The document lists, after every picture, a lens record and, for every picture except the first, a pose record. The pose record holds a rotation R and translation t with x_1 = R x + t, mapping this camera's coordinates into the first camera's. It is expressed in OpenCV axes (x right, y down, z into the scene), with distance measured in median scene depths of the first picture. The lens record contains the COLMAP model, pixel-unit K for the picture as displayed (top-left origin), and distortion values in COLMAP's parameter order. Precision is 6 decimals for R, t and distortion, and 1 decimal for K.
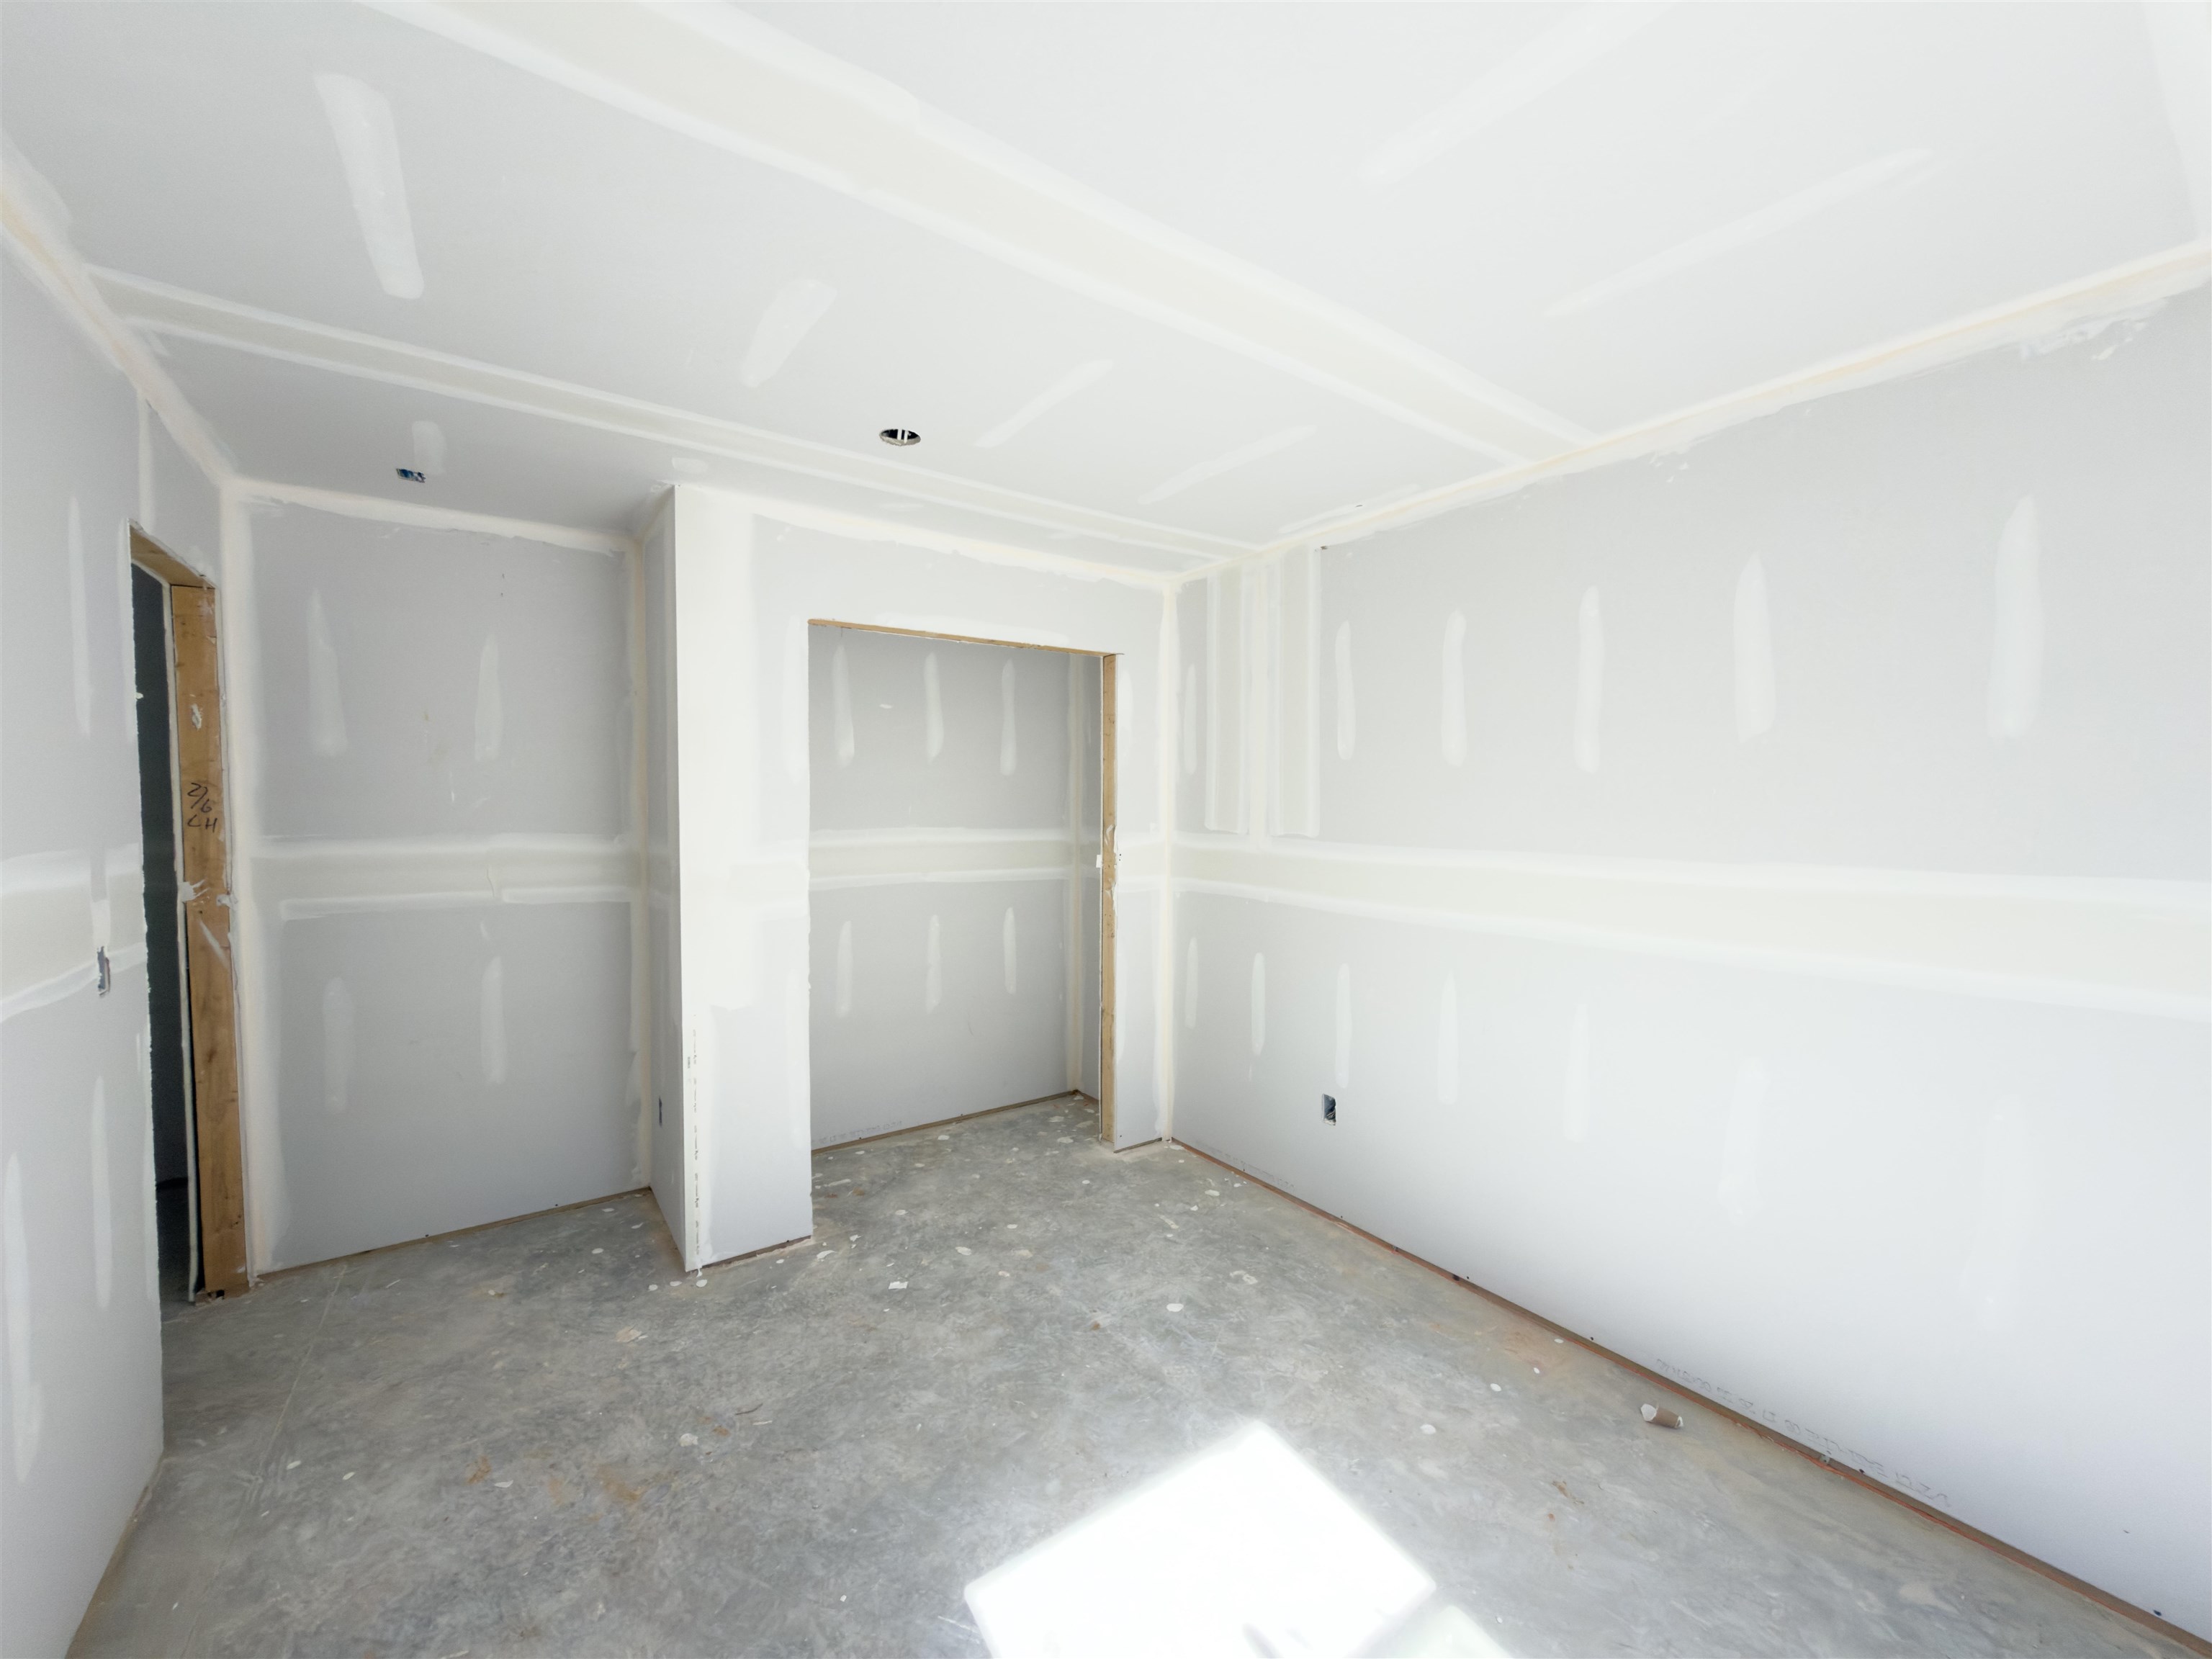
lens RADIAL K [[872.0, 0, 1106.0], [0, 872.0, 829.5], [0, 0, 1]] dist [-0.000122, -0.000345]
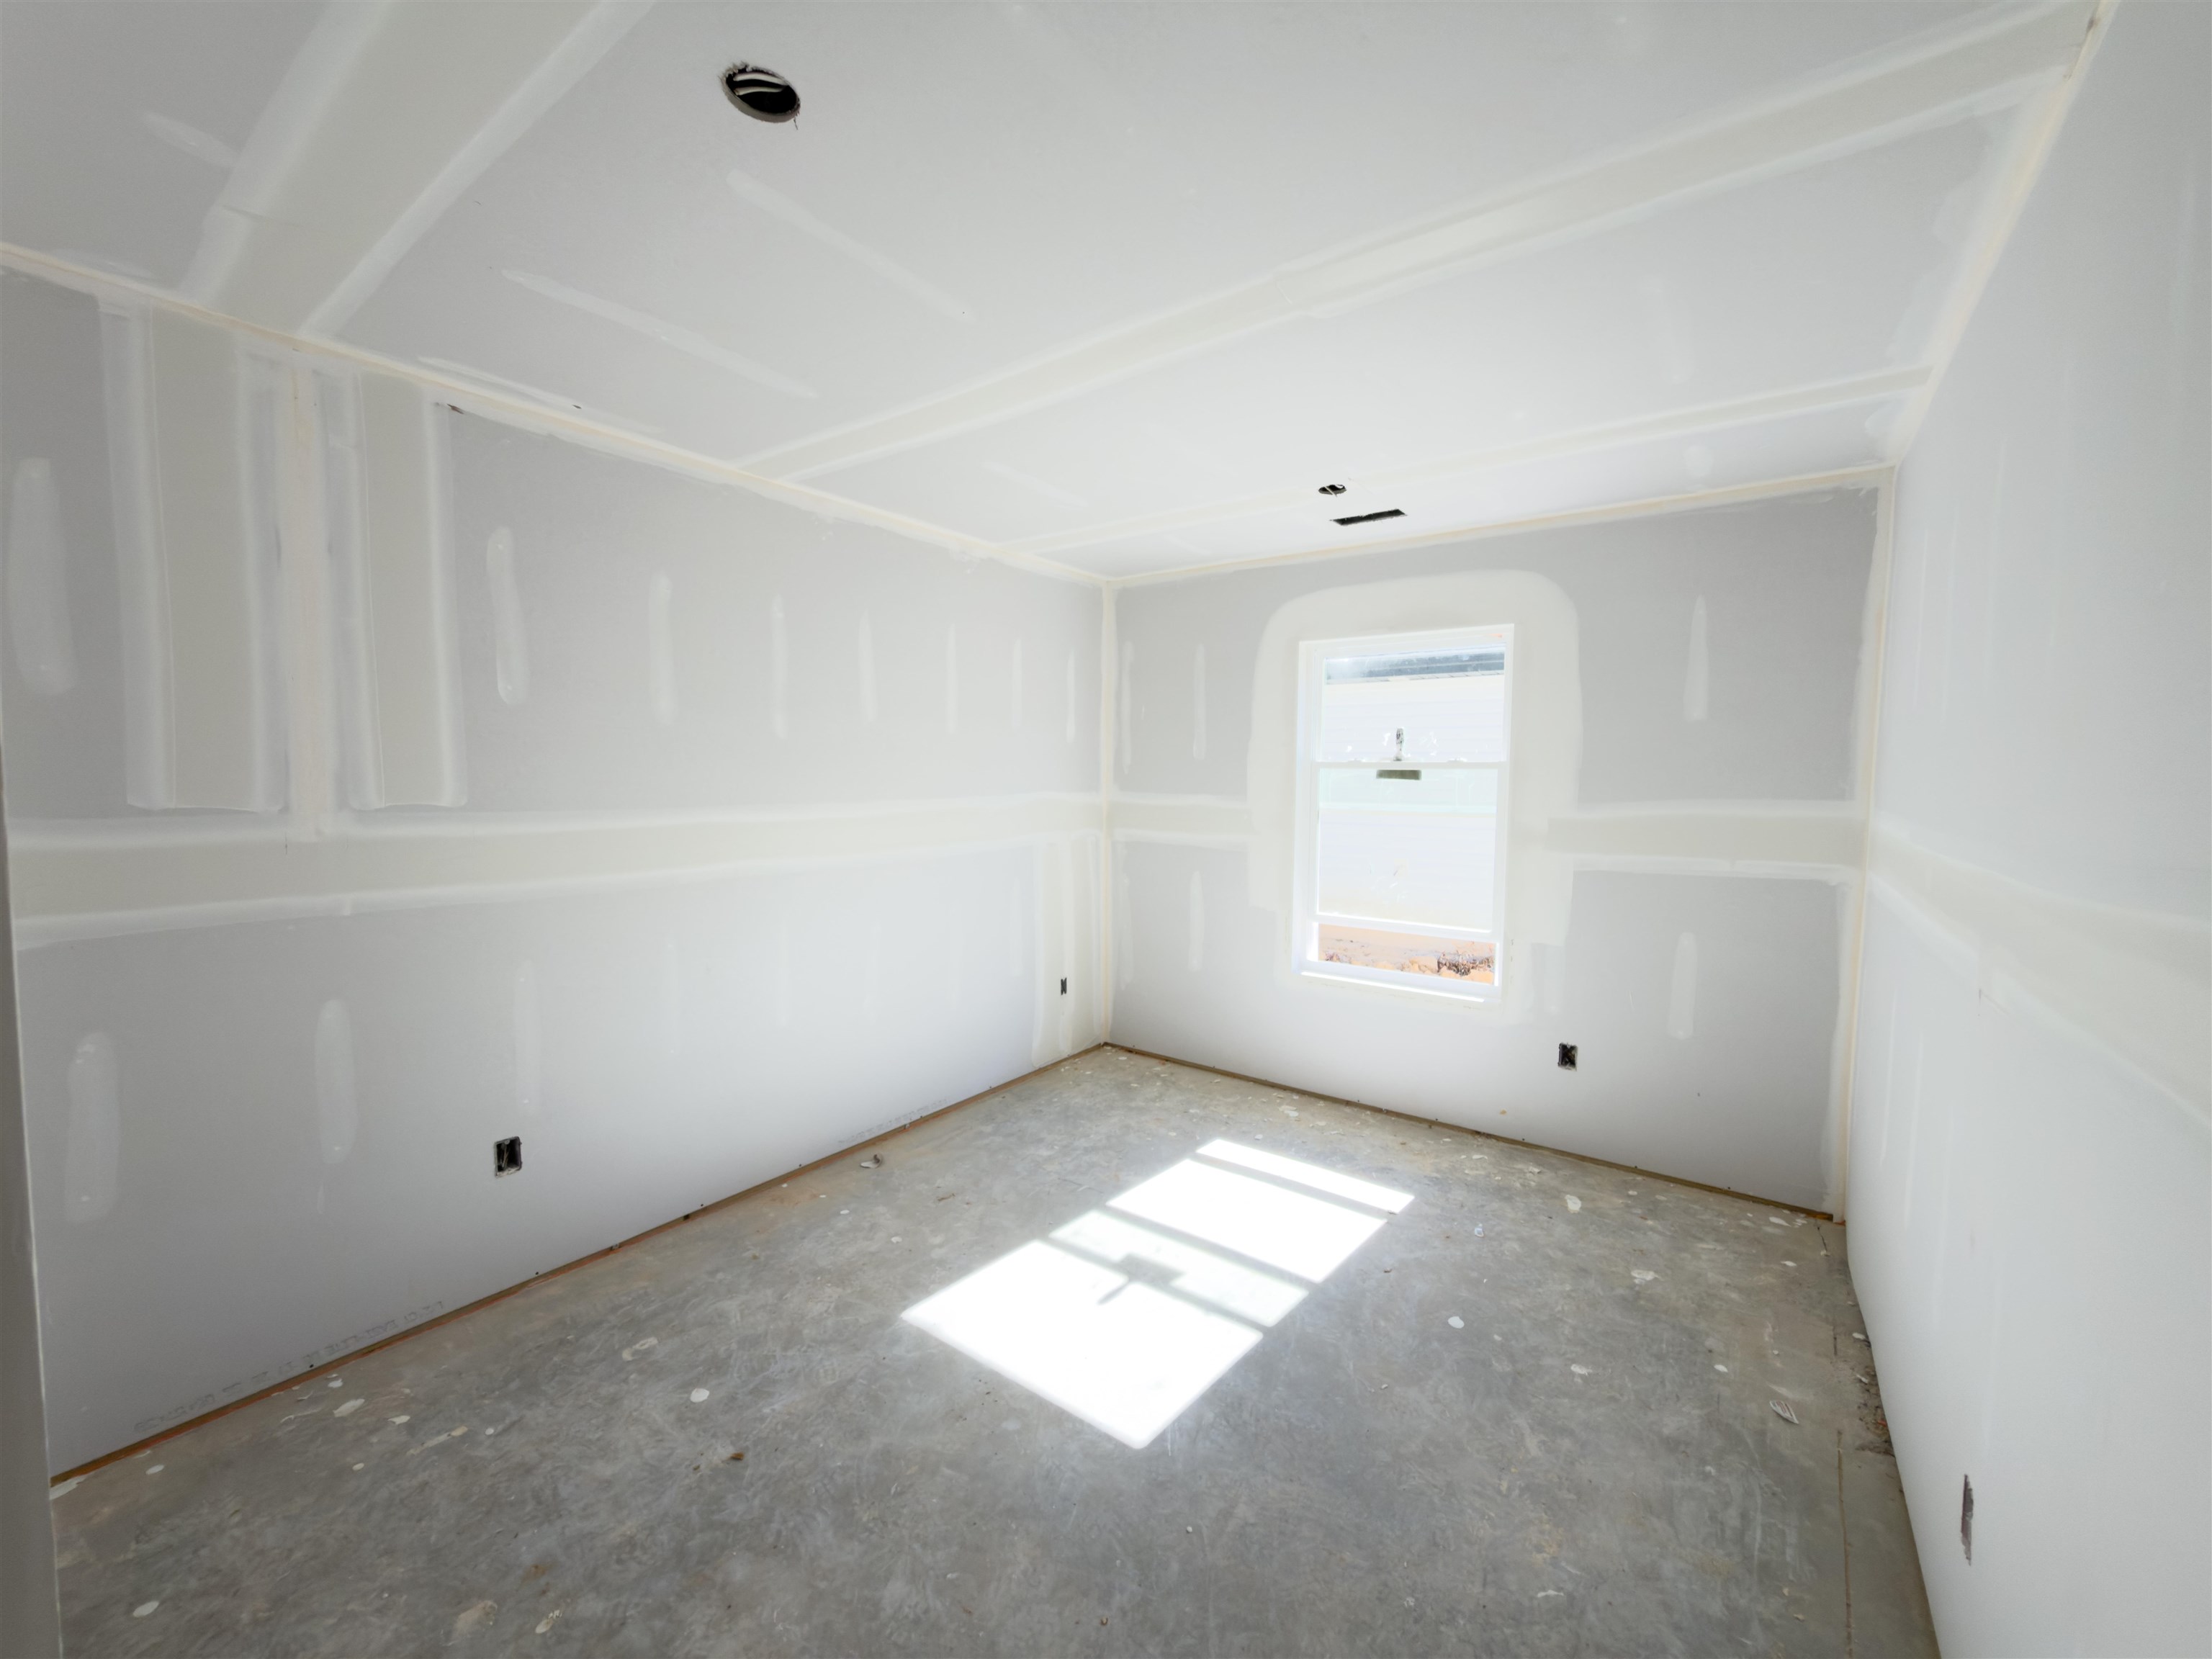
lens RADIAL K [[872.0, 0, 1106.0], [0, 872.0, 829.5], [0, 0, 1]] dist [-0.000122, -0.000345]
pose [[-0.308842, -0.065778, 0.948836, -0.794228], [0.025531, 0.996673, 0.077404, -0.019690], [-0.950771, 0.048130, -0.306135, 0.908585]]
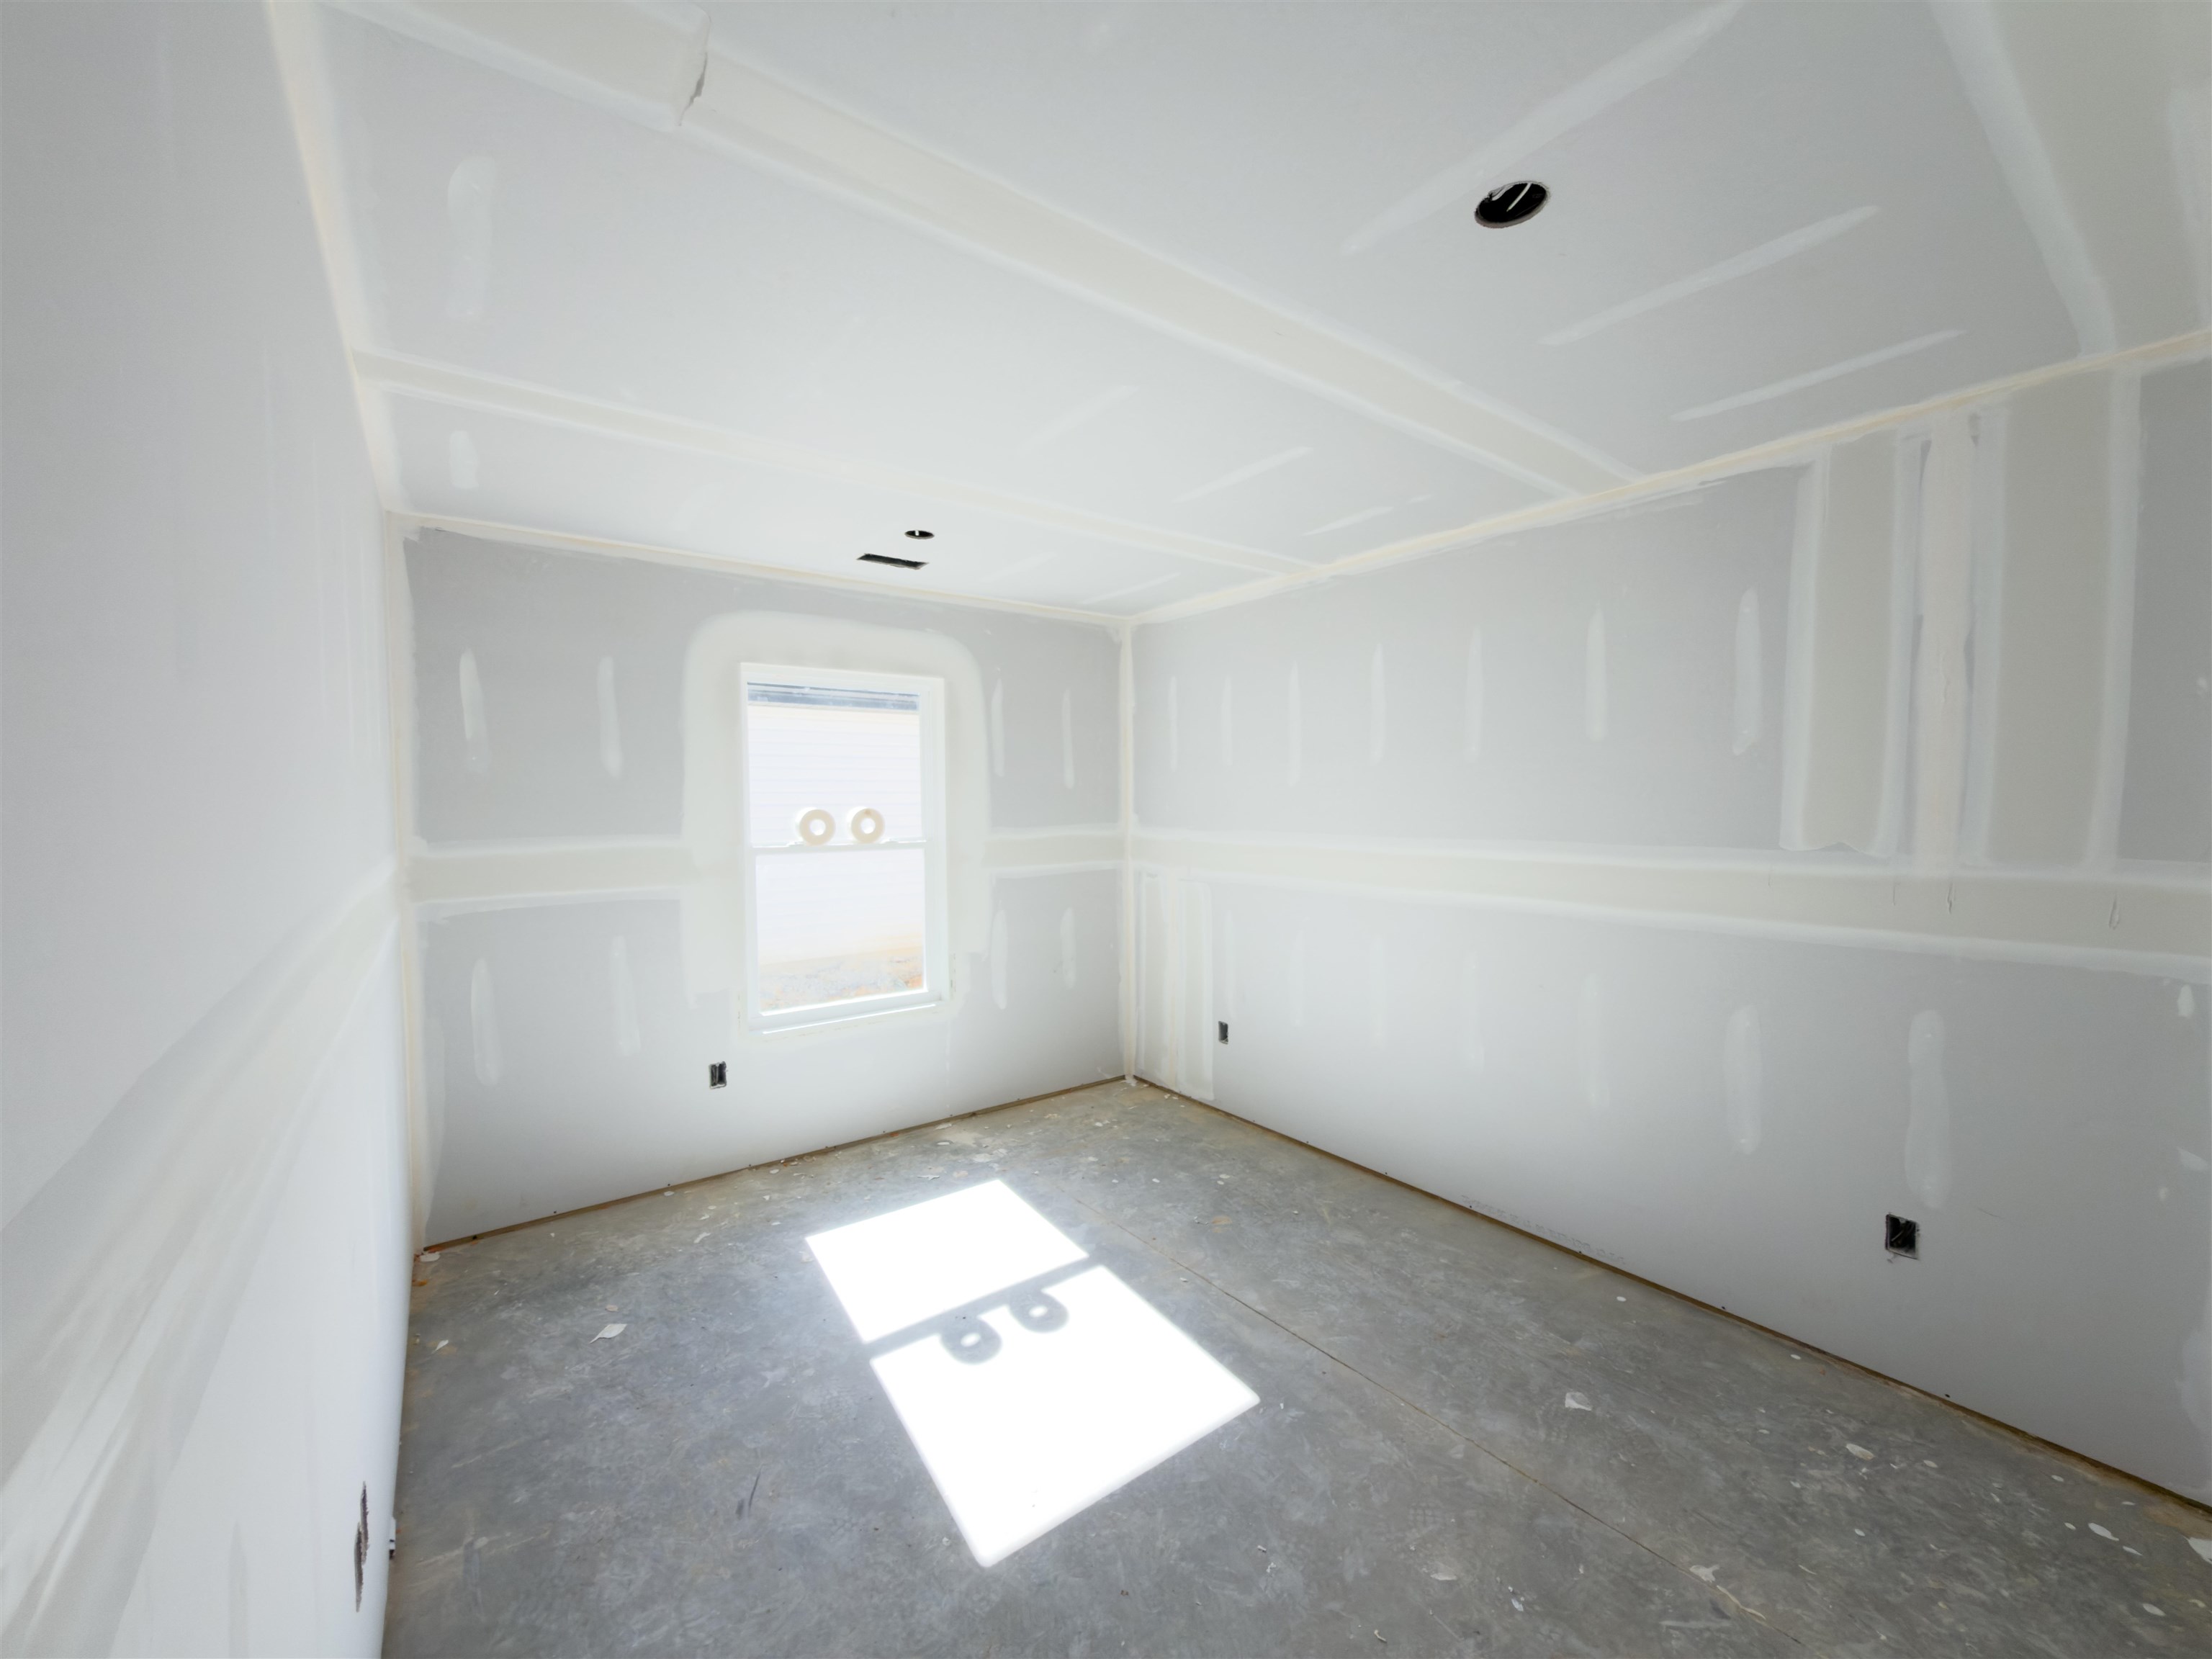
lens RADIAL K [[872.0, 0, 1106.0], [0, 872.0, 829.5], [0, 0, 1]] dist [-0.000122, -0.000345]
pose [[-0.999330, 0.000282, -0.036594, 0.071675], [-0.002143, 0.997803, 0.066211, -0.049115], [0.036532, 0.066245, -0.997134, 1.502269]]
